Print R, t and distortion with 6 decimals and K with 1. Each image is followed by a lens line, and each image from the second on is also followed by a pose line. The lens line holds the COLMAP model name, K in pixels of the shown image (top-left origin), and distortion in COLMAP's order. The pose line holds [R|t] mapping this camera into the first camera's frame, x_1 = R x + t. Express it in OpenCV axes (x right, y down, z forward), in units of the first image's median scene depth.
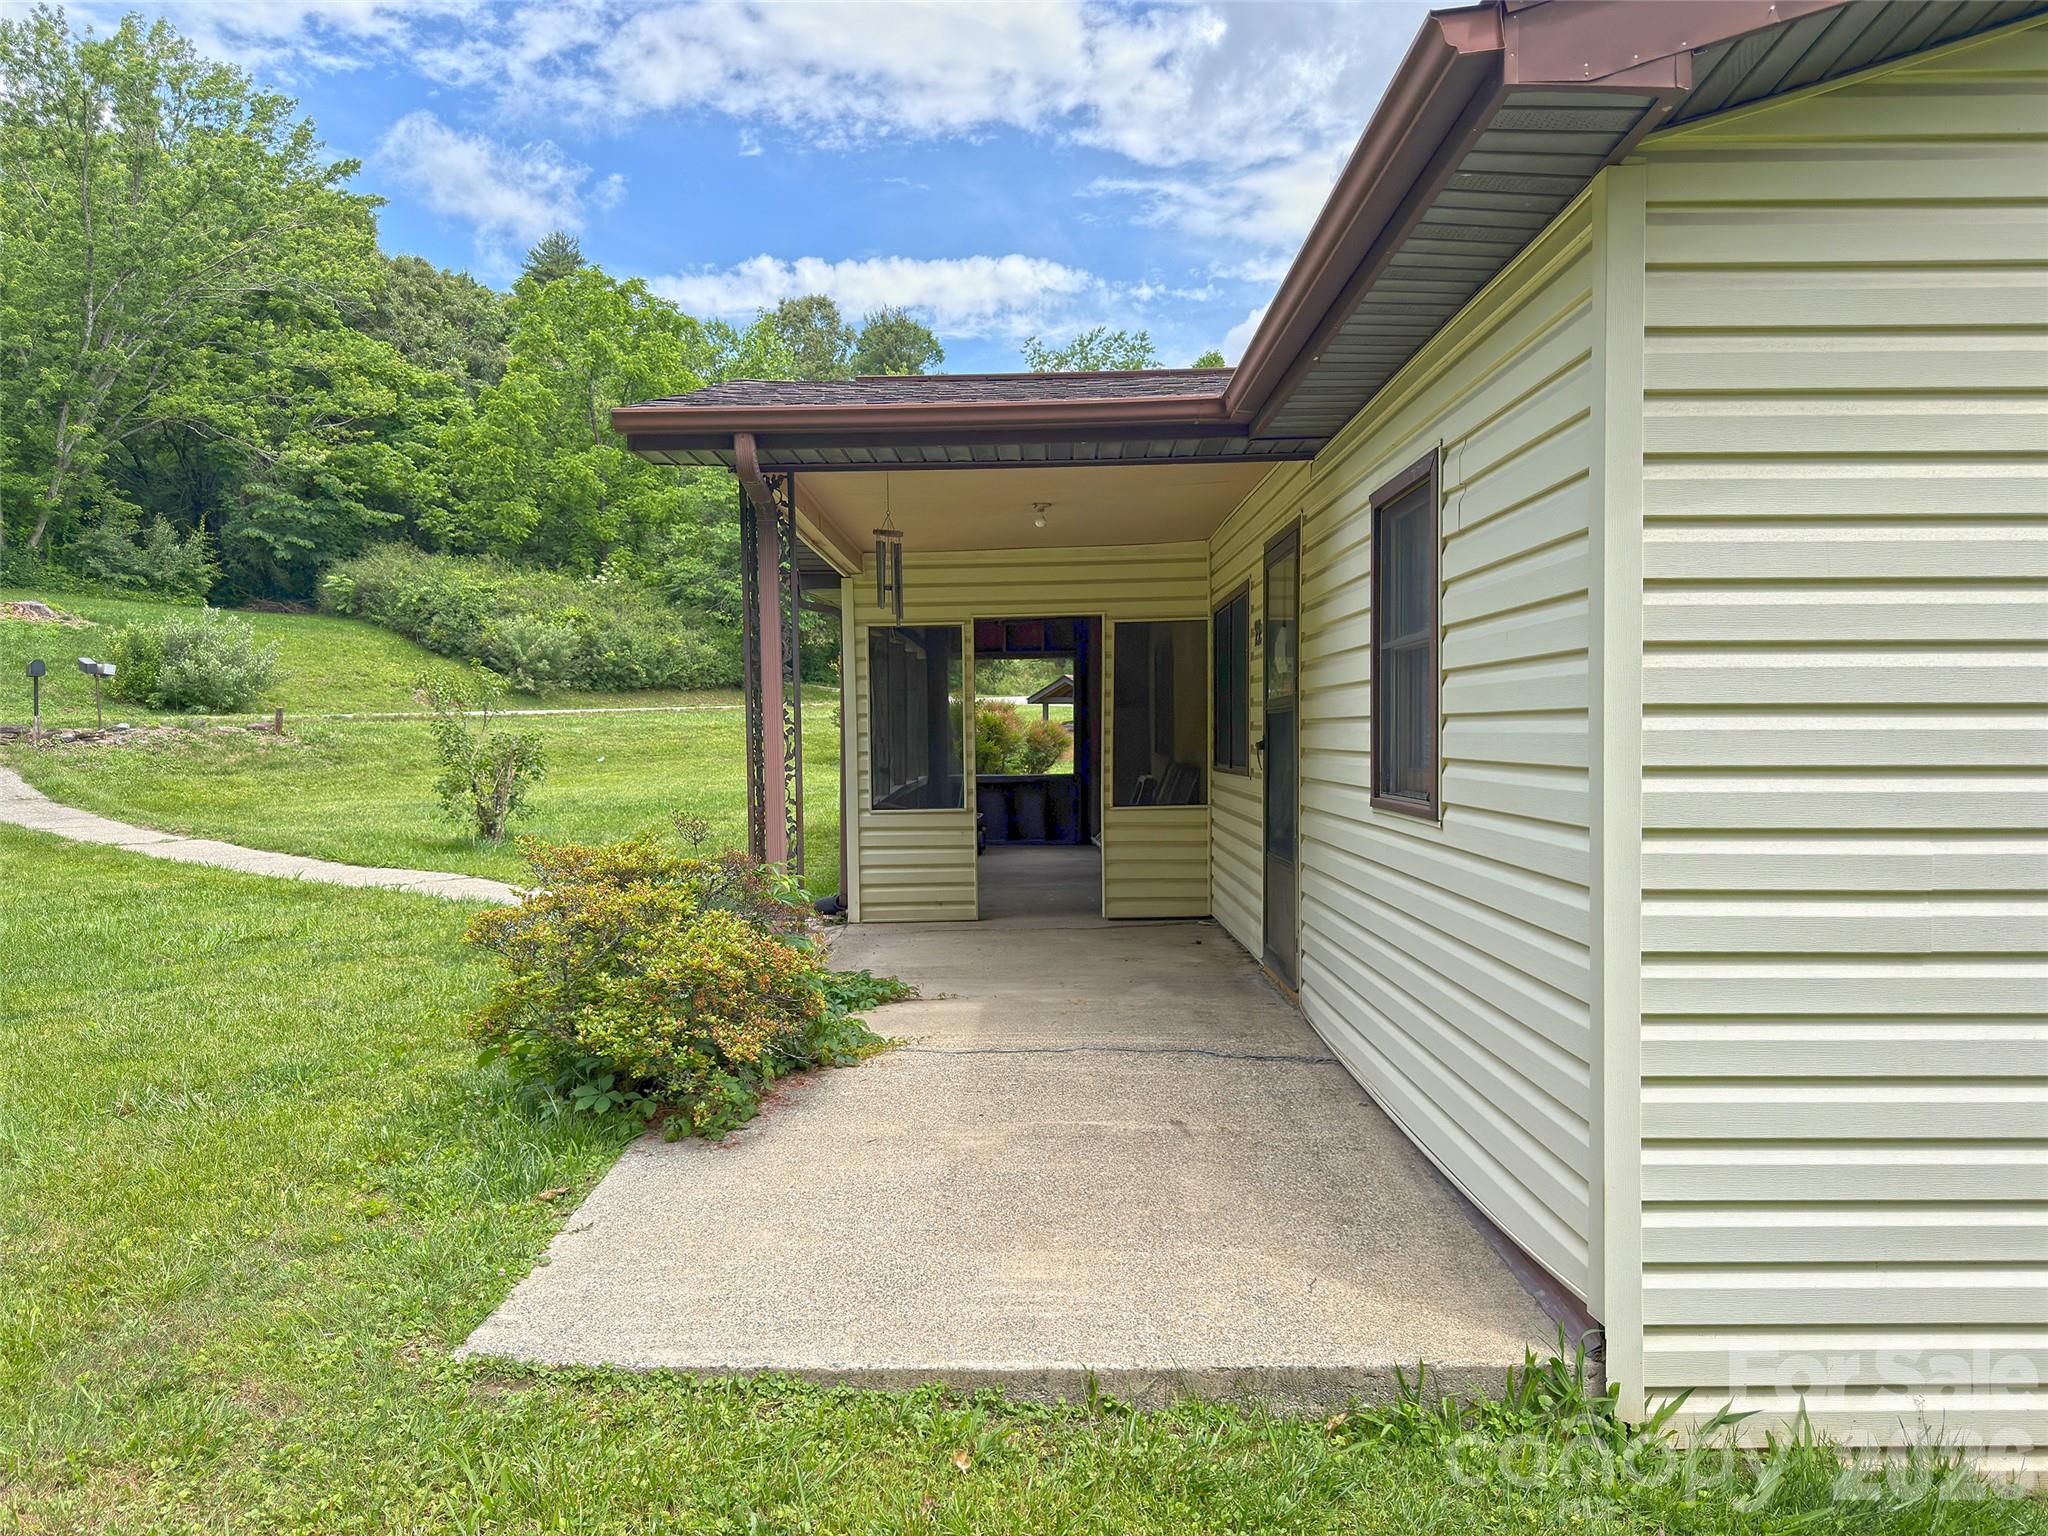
lens RADIAL K [[1435.3, 0, 1025.6], [0, 1435.3, 792.9], [0, 0, 1]] dist [0.165757, -0.261010]
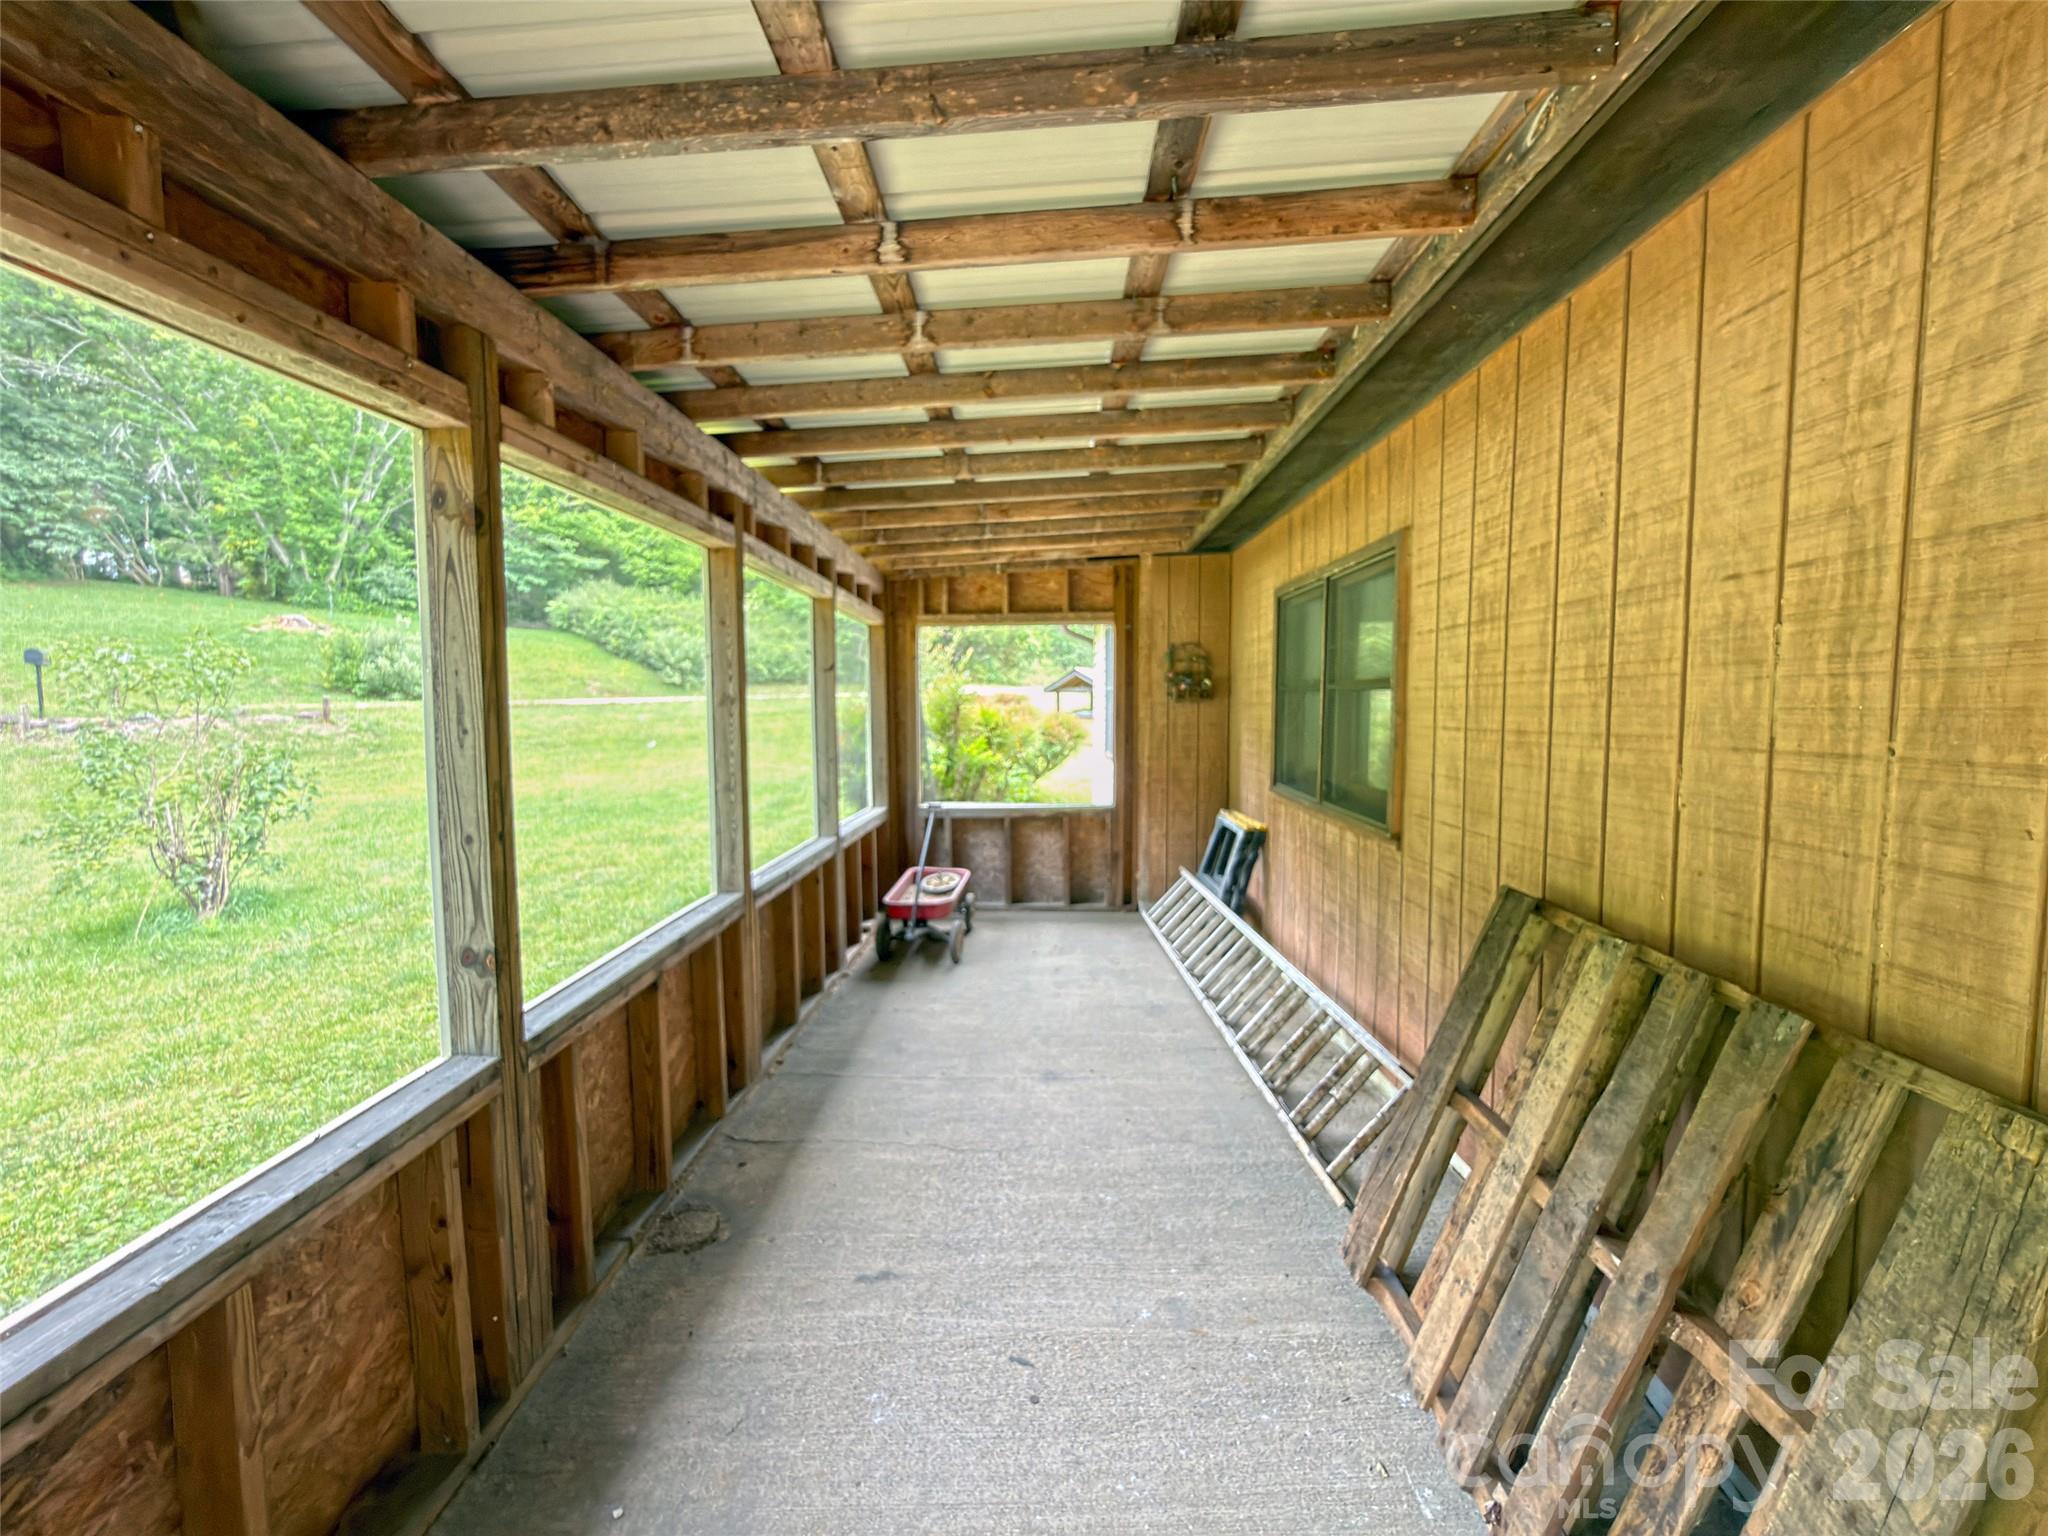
lens RADIAL K [[816.0, 0, 1018.9], [0, 816.0, 764.8], [0, 0, 1]] dist [-0.001590, 0.000476]
pose [[0.999596, 0.005909, -0.027813, 0.000895], [-0.005179, 0.999641, 0.026274, -0.015320], [0.027958, -0.026120, 0.999268, 0.239157]]
